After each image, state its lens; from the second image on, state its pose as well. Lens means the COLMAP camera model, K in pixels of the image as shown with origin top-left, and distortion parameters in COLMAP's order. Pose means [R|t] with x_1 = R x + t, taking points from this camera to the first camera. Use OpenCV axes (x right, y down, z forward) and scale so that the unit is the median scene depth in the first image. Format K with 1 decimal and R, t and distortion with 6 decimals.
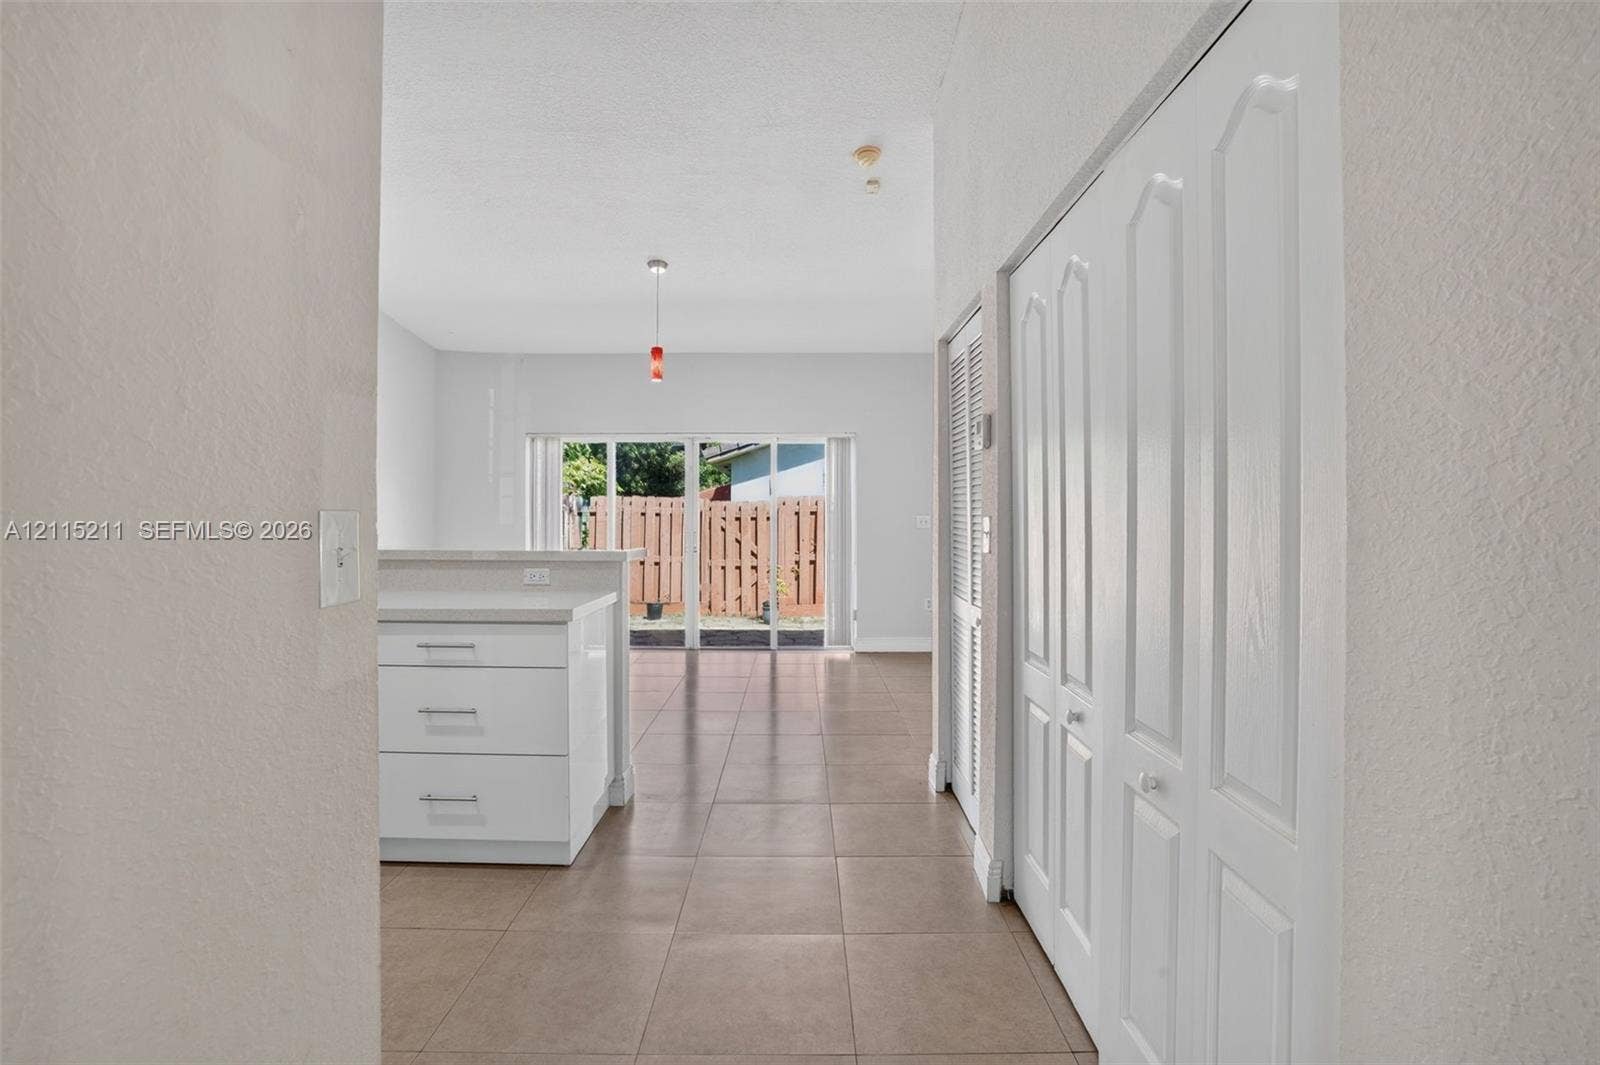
lens RADIAL K [[742.1, 0, 797.6], [0, 742.1, 525.2], [0, 0, 1]] dist [-0.035548, 0.003793]
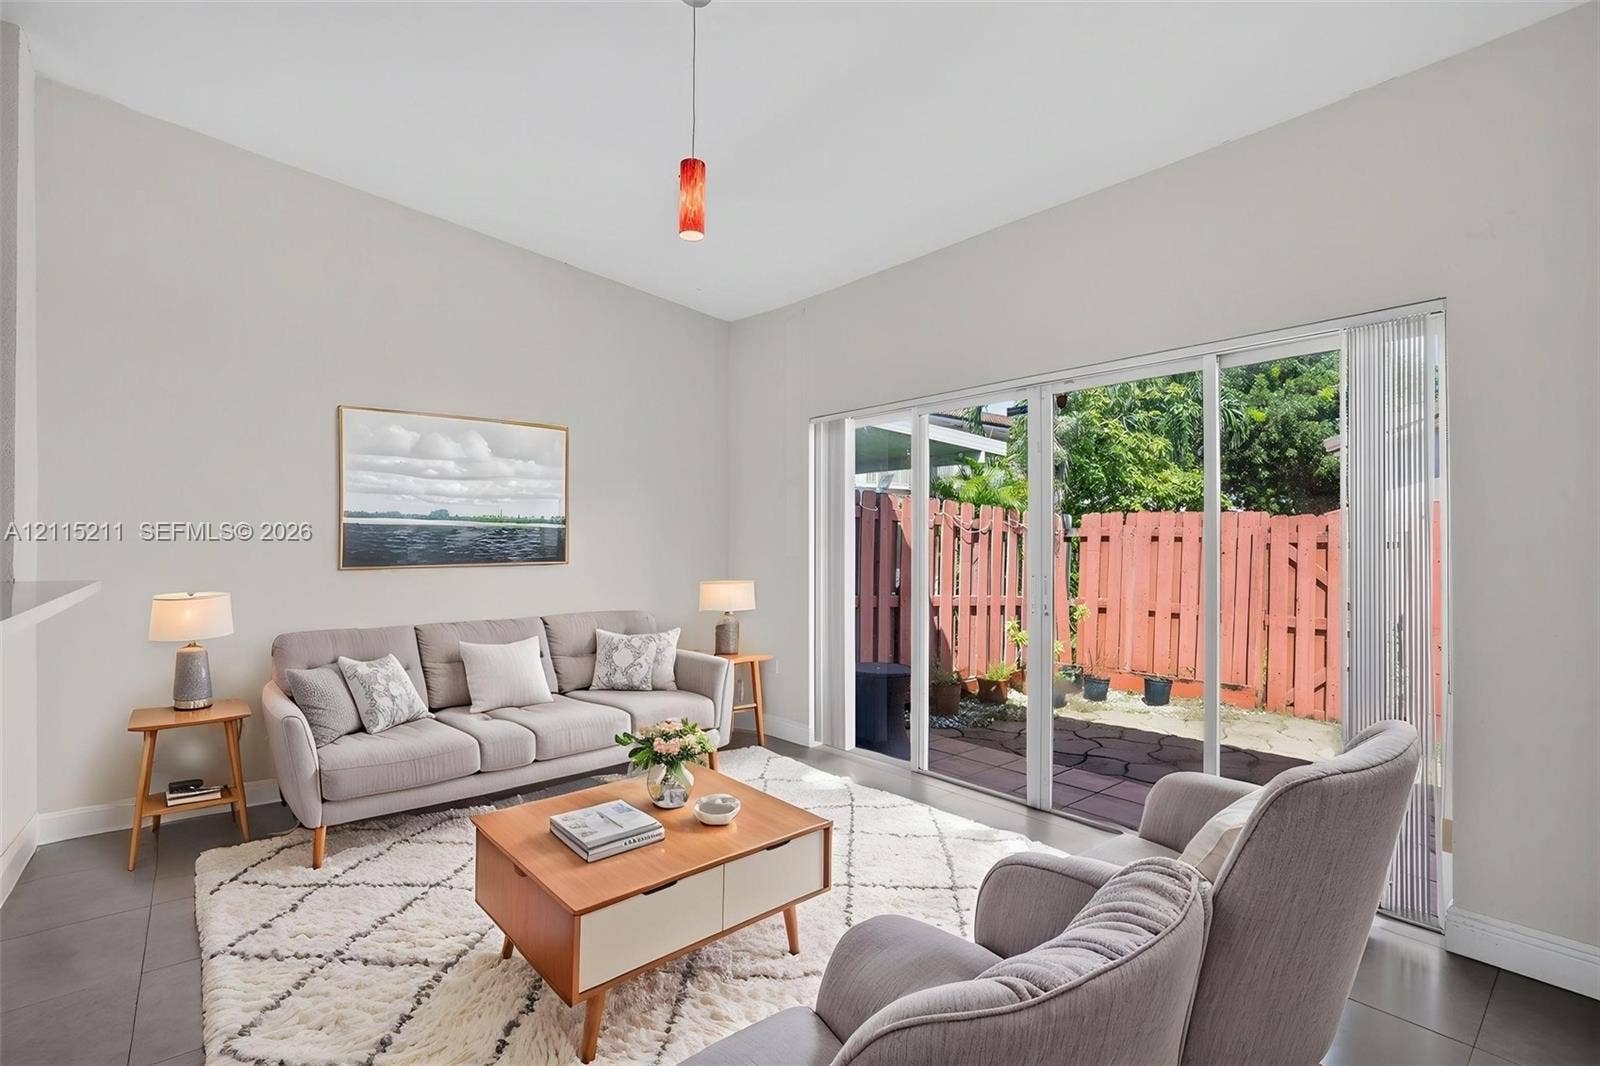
lens RADIAL K [[742.1, 0, 814.6], [0, 742.1, 542.0], [0, 0, 1]] dist [-0.035548, 0.003793]
pose [[0.658571, -0.004880, -0.752503, 0.083537], [-0.004143, 0.999940, -0.010111, -0.003992], [0.752507, 0.009776, 0.658511, 0.345609]]
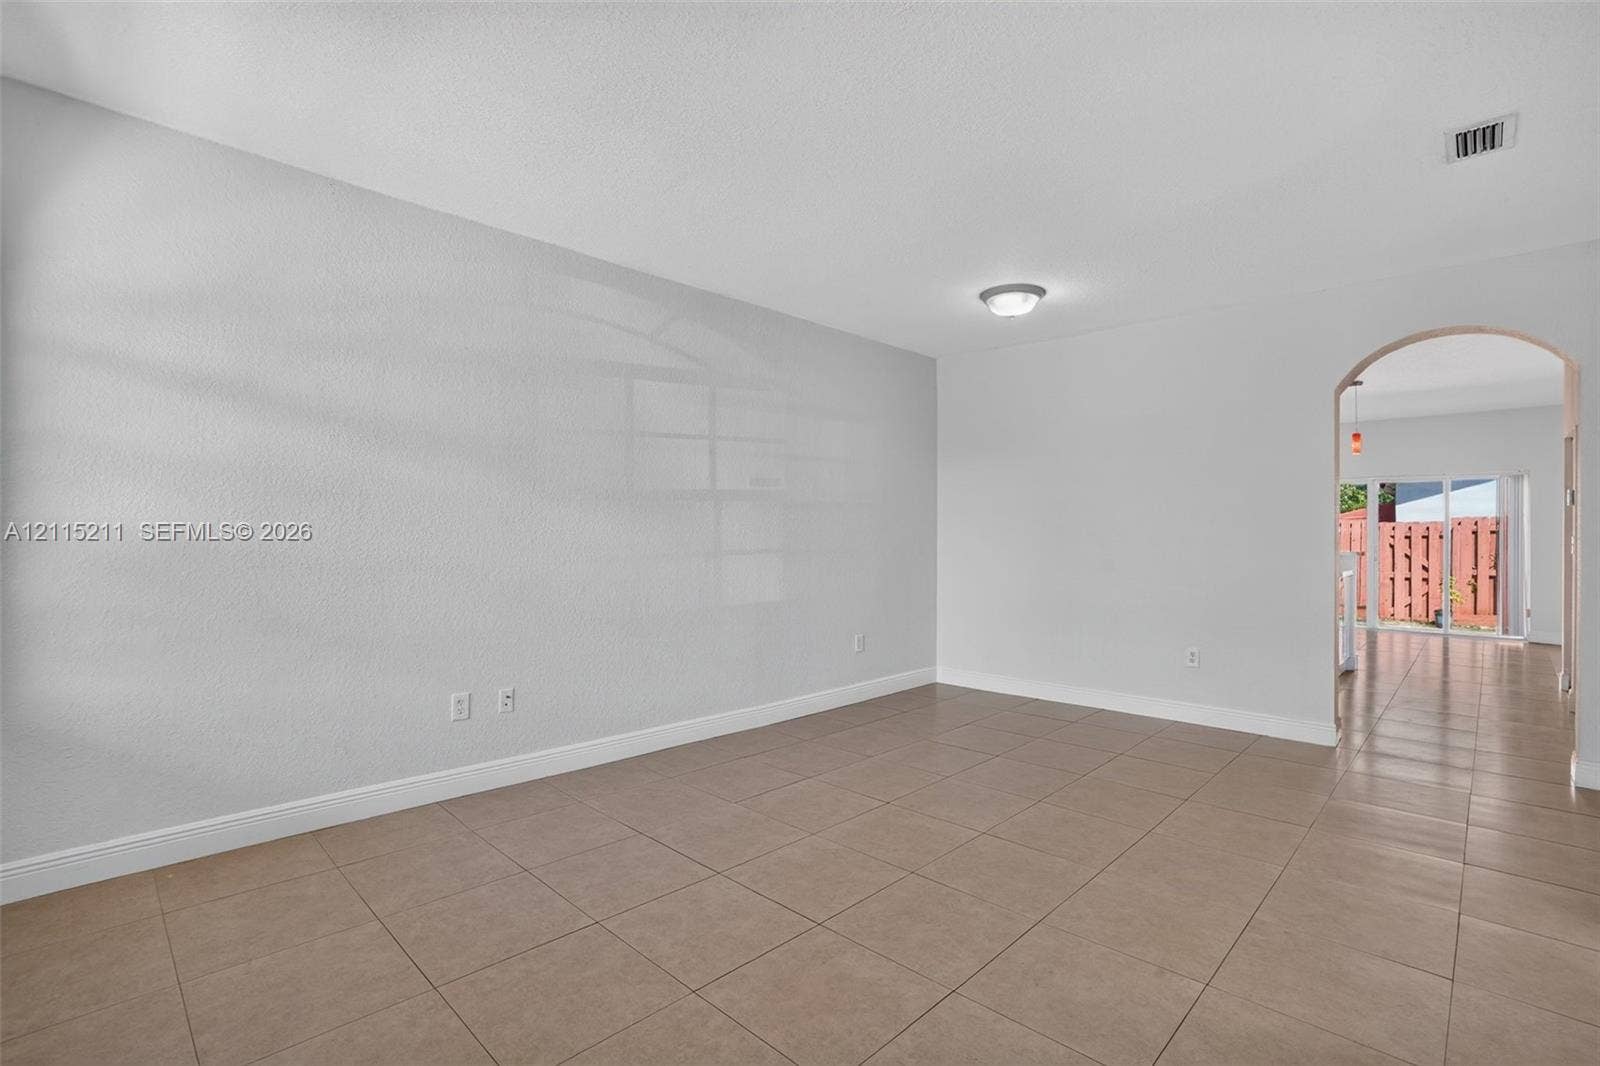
lens RADIAL K [[742.1, 0, 791.5], [0, 742.1, 538.0], [0, 0, 1]] dist [-0.035548, 0.003793]
pose [[0.717154, 0.001063, -0.696914, 0.018298], [-0.007893, 0.999947, -0.006597, 0.007663], [0.696870, 0.010232, 0.717124, -0.487026]]
